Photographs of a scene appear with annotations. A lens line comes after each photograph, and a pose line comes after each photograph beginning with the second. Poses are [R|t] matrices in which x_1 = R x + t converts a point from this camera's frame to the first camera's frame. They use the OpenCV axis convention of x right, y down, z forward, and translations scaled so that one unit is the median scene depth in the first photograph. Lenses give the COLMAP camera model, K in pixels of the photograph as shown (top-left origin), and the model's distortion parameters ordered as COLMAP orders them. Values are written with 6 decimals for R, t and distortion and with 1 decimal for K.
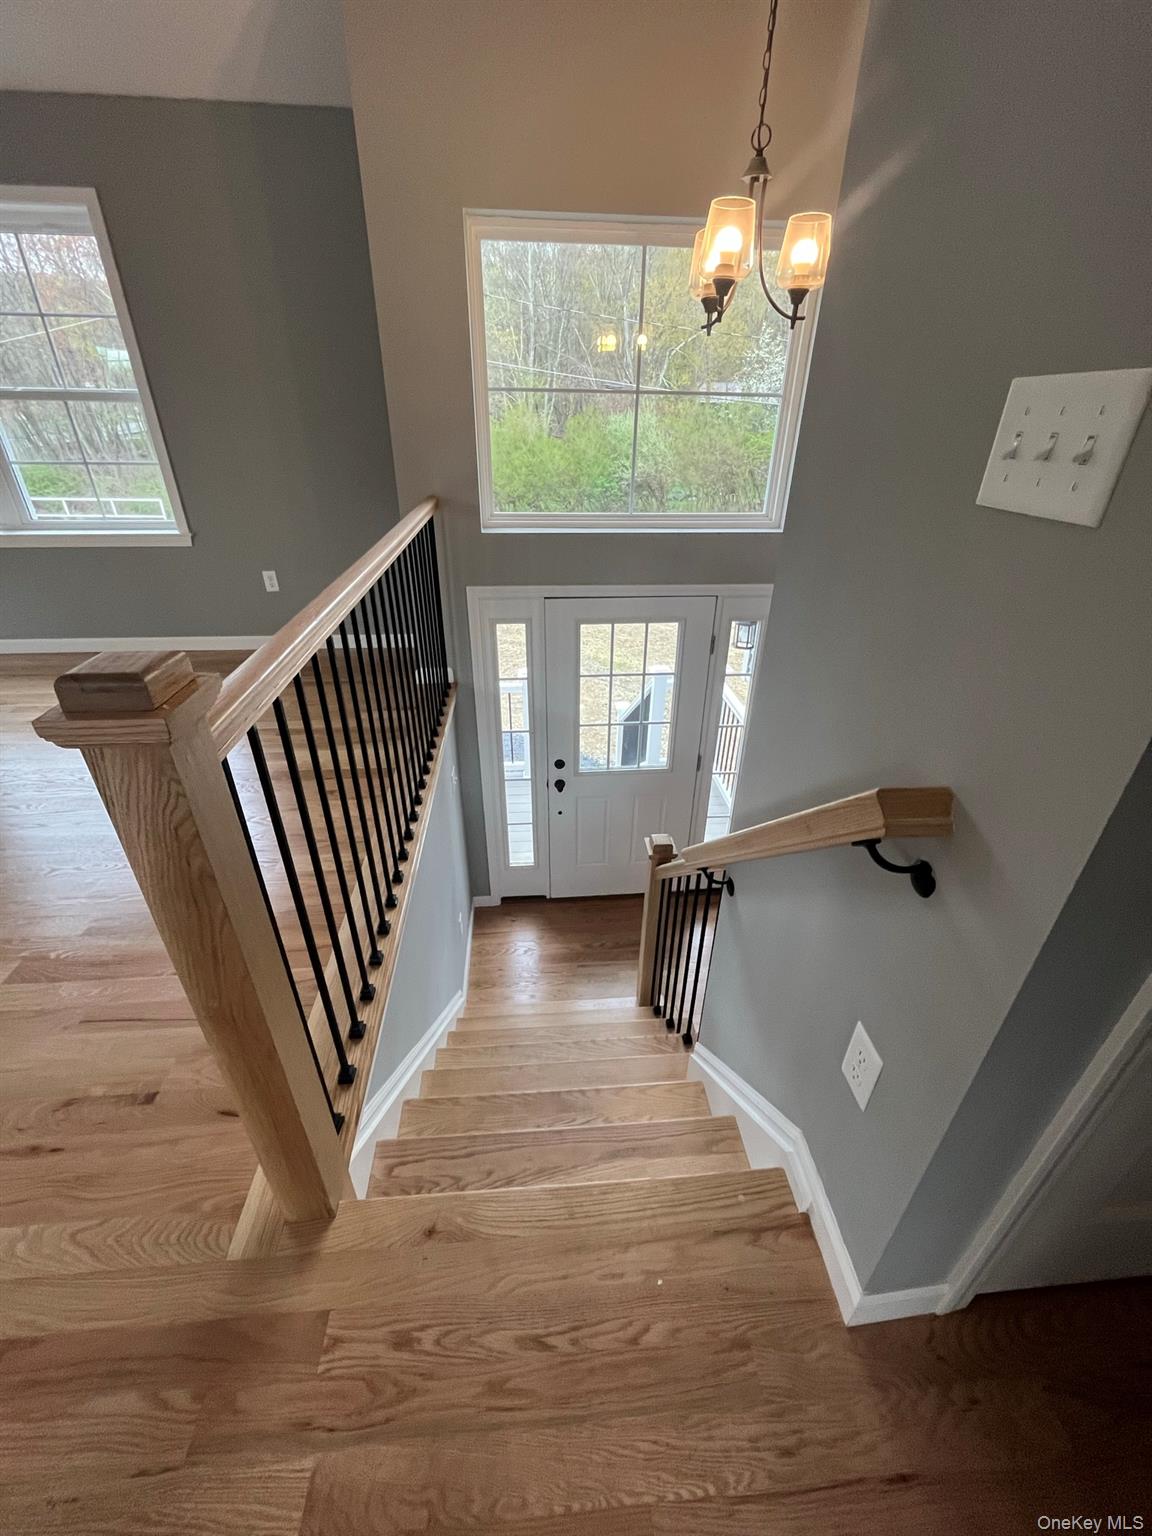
lens RADIAL K [[624.9, 0, 579.9], [0, 624.9, 764.9], [0, 0, 1]] dist [-0.003230, -0.000348]
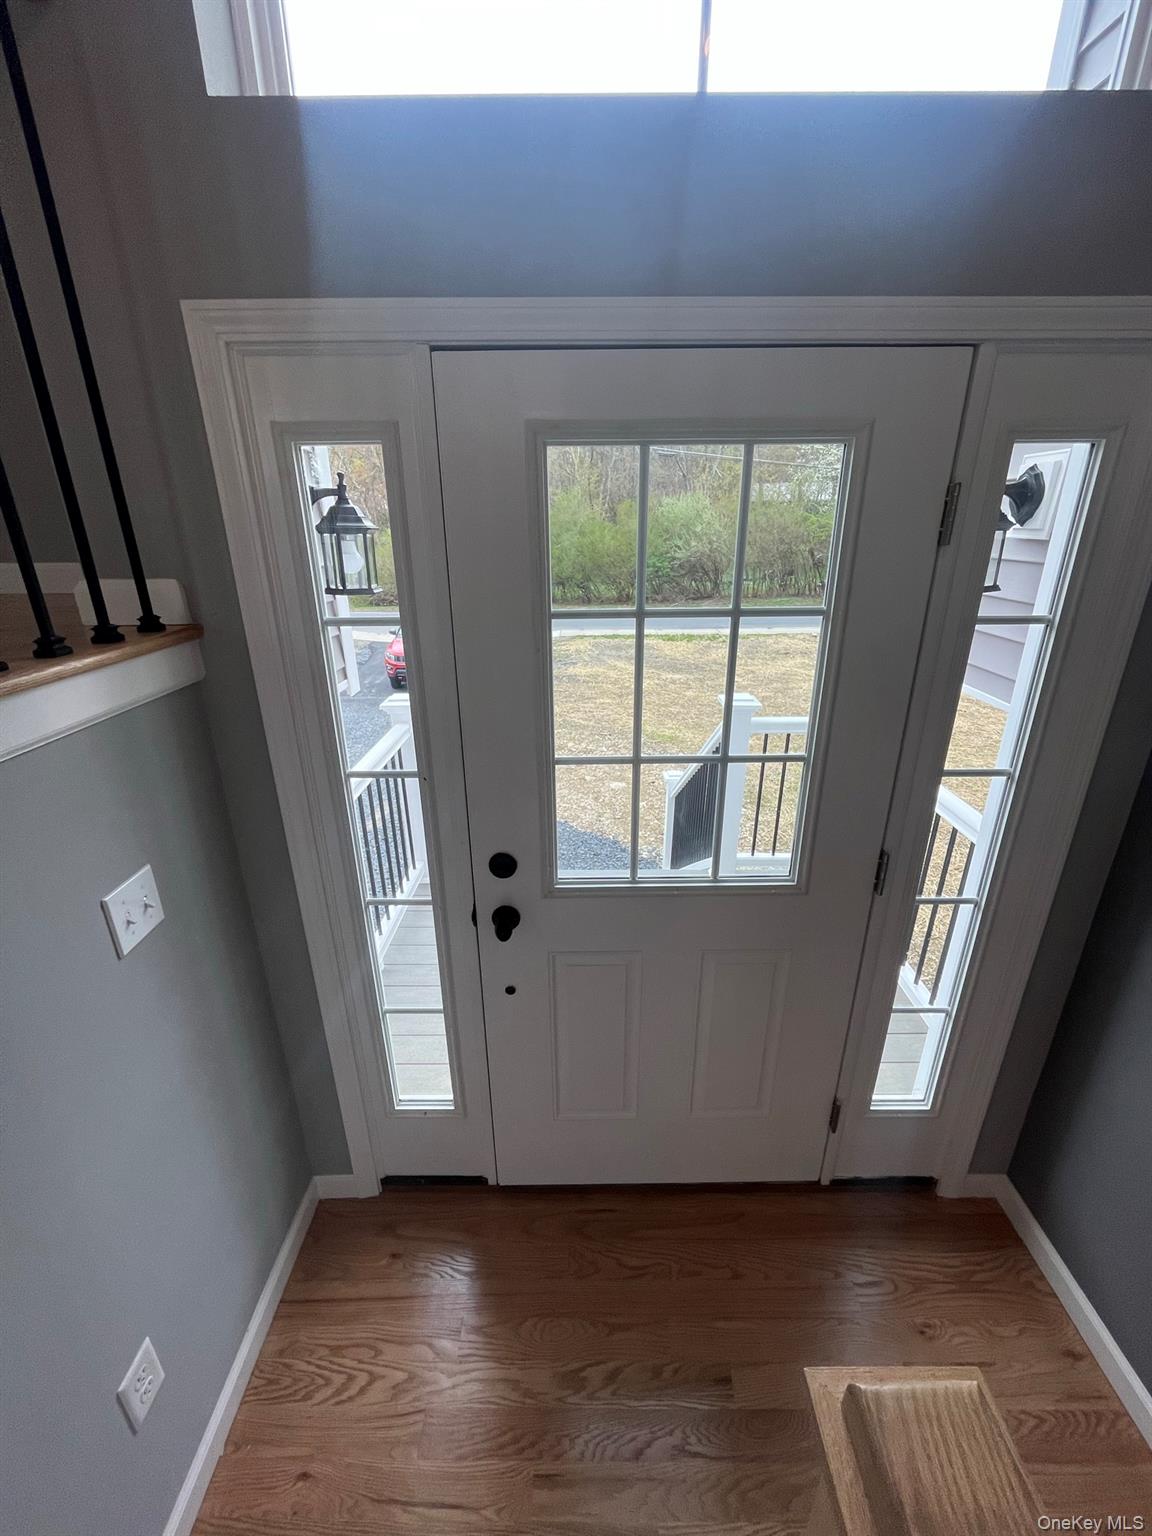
lens RADIAL K [[624.9, 0, 579.9], [0, 624.9, 764.9], [0, 0, 1]] dist [-0.003230, -0.000348]
pose [[0.996486, 0.013630, -0.082643, 0.046432], [-0.025409, 0.989367, -0.143206, -0.008723], [0.079812, 0.144803, 0.986236, 0.662854]]
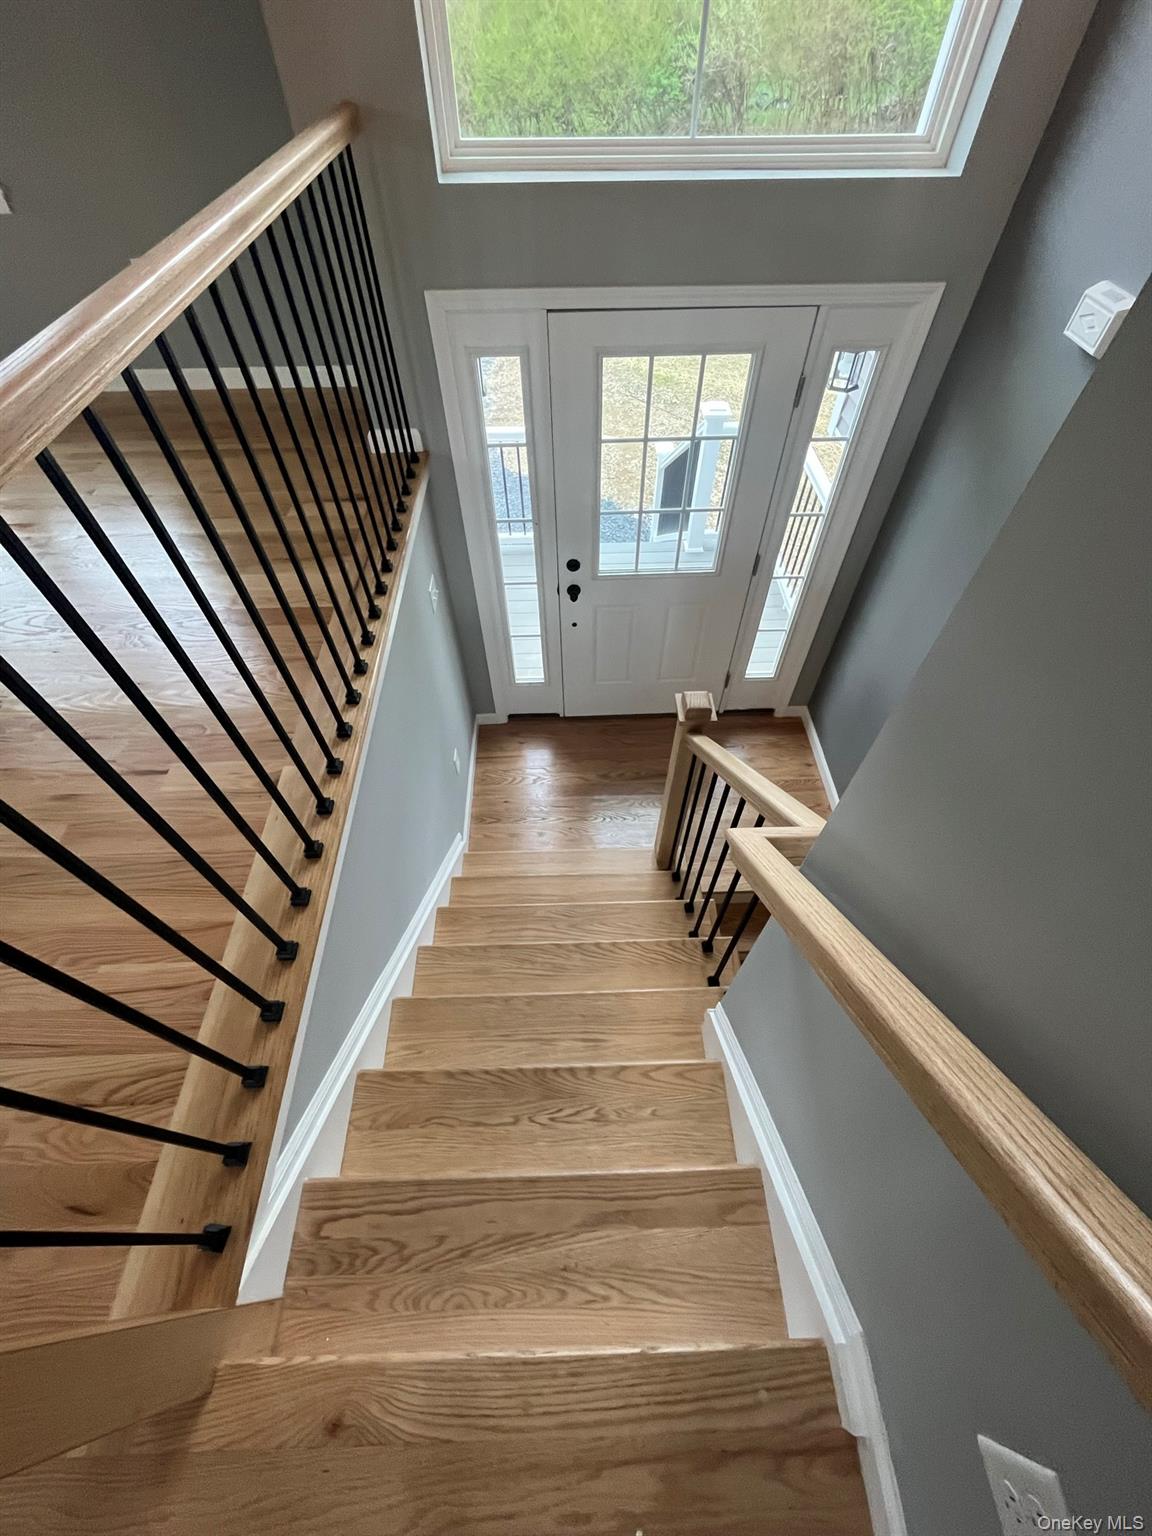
lens RADIAL K [[624.9, 0, 579.9], [0, 624.9, 764.9], [0, 0, 1]] dist [-0.003230, -0.000348]
pose [[0.998500, 0.031396, -0.044854, 0.019217], [-0.010960, 0.917283, 0.398084, -0.087062], [0.053643, -0.396996, 0.916252, 0.209379]]
